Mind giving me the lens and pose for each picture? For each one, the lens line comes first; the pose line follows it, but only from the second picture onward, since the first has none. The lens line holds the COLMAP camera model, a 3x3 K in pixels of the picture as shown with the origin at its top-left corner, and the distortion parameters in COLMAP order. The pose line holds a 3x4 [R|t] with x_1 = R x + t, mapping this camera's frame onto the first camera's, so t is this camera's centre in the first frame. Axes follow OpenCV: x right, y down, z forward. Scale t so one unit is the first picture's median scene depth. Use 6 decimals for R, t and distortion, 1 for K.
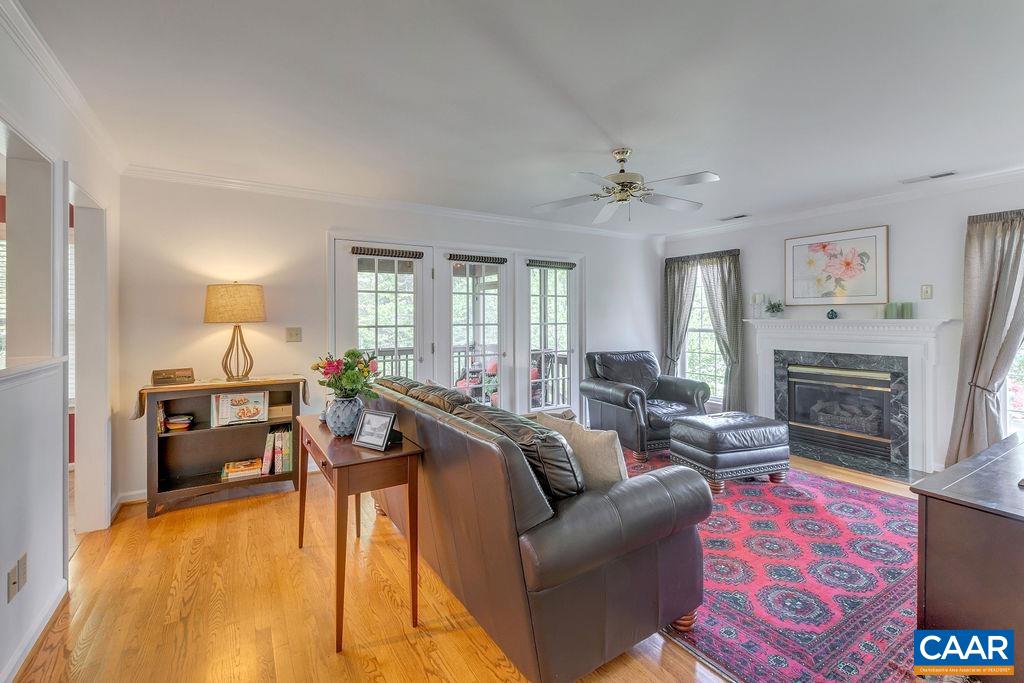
lens RADIAL K [[463.2, 0, 521.0], [0, 463.2, 317.4], [0, 0, 1]] dist [0.000797, -0.001645]
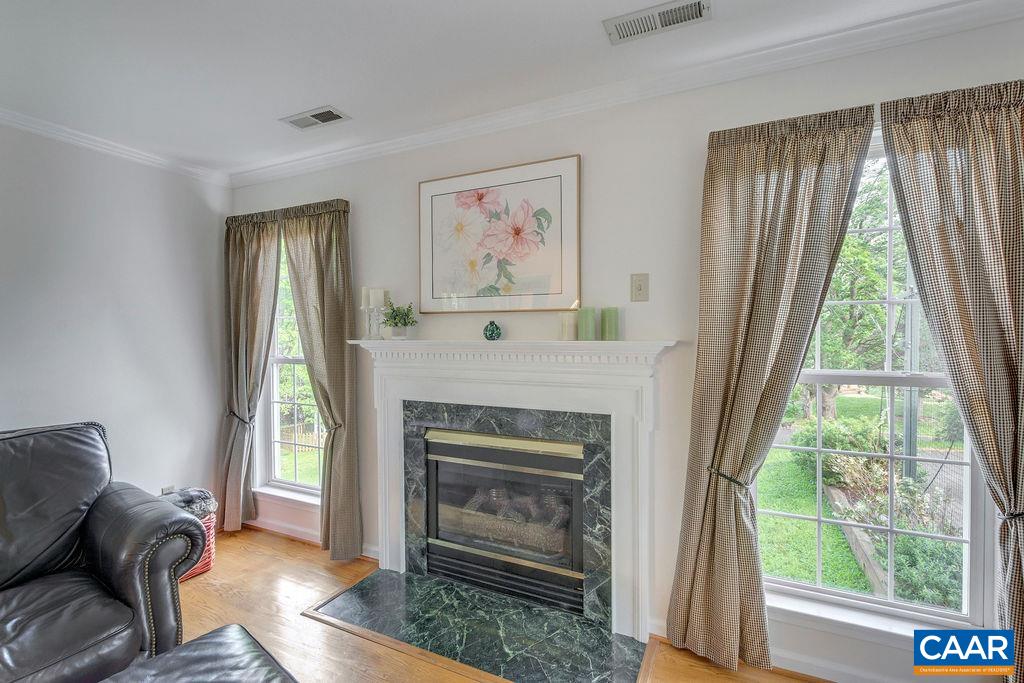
lens RADIAL K [[463.2, 0, 533.1], [0, 463.2, 343.5], [0, 0, 1]] dist [0.000797, -0.001645]
pose [[0.832535, -0.012925, 0.553821, 0.454036], [0.000620, 0.999749, 0.022400, -0.004401], [-0.553971, -0.018306, 0.832334, 0.587023]]
